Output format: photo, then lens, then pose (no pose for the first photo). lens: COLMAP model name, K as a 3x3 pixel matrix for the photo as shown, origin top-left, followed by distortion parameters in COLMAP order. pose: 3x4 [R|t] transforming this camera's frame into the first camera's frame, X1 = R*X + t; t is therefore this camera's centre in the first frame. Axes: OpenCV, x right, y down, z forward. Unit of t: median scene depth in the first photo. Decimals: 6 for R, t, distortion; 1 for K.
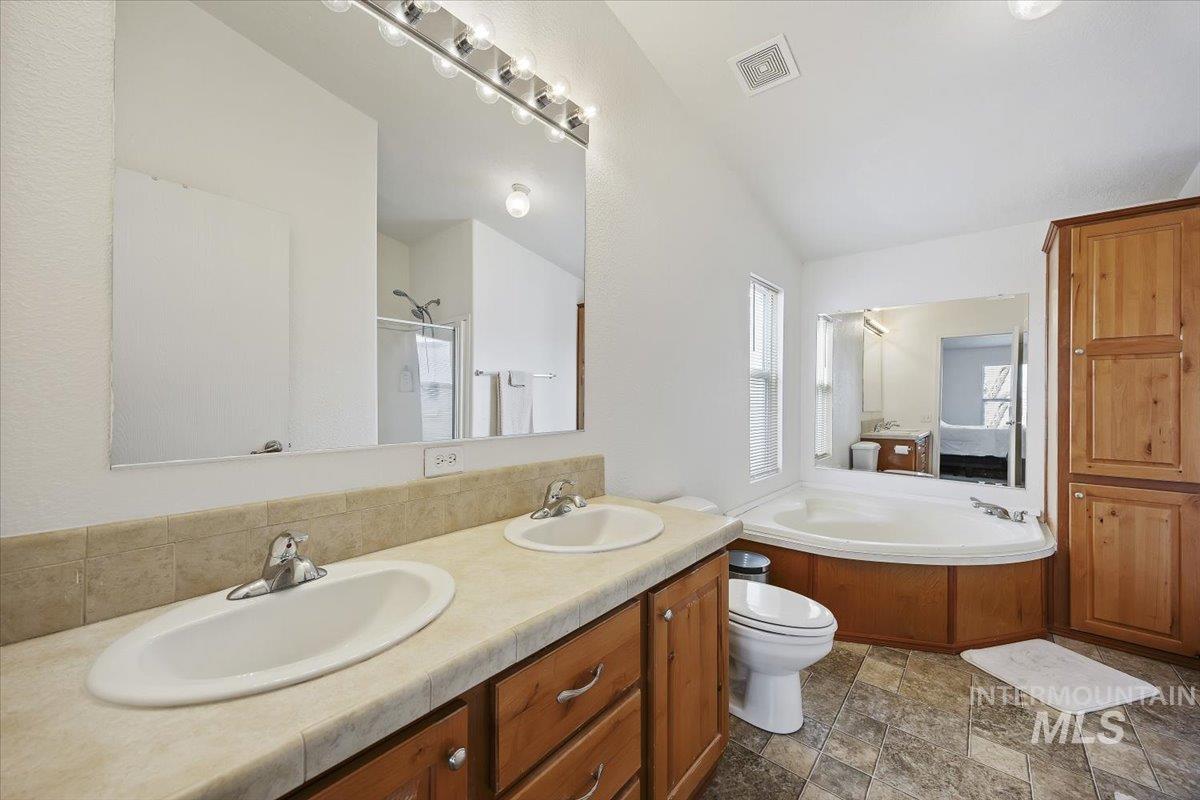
lens RADIAL K [[466.1, 0, 586.9], [0, 466.1, 395.8], [0, 0, 1]] dist [0.000369, 0.000084]
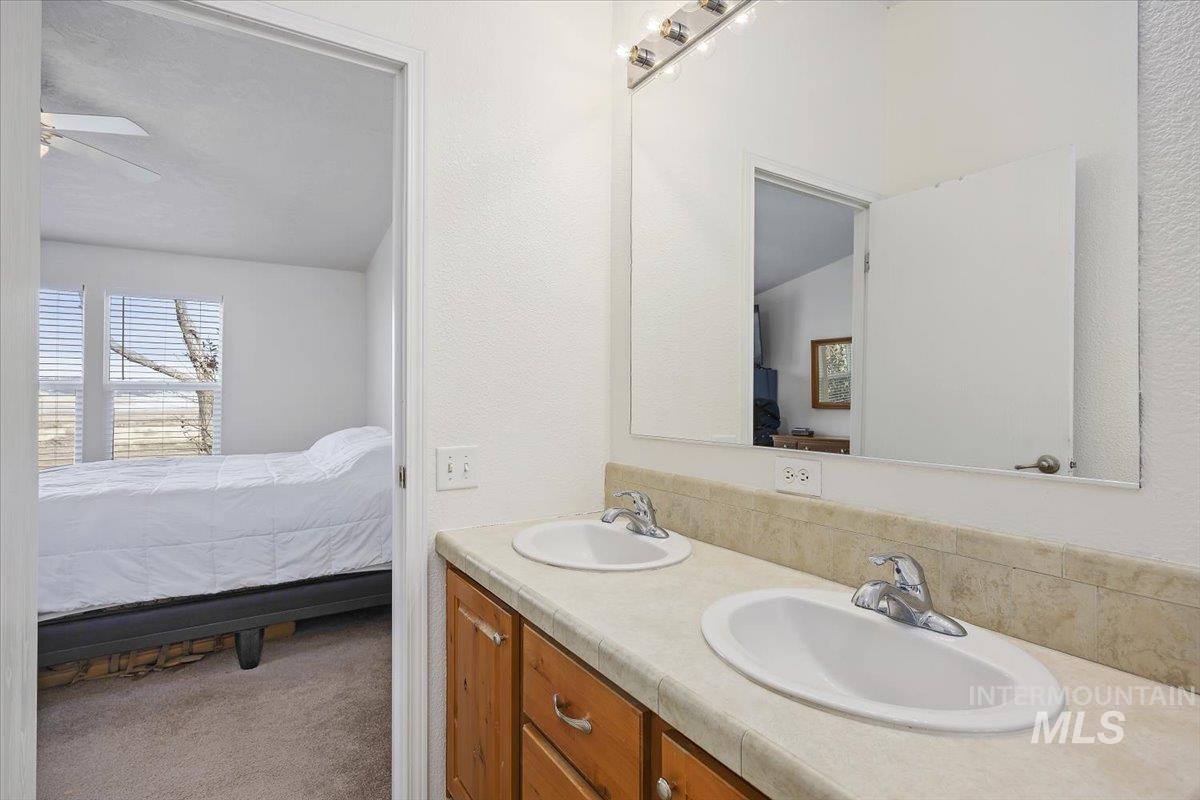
lens RADIAL K [[564.2, 0, 584.0], [0, 564.2, 398.5], [0, 0, 1]] dist [0.000147, 0.000047]
pose [[-0.283671, -0.000419, -0.958922, 0.739902], [-0.004945, 0.999987, 0.001026, 0.009414], [0.958909, 0.005033, -0.283669, 0.966217]]
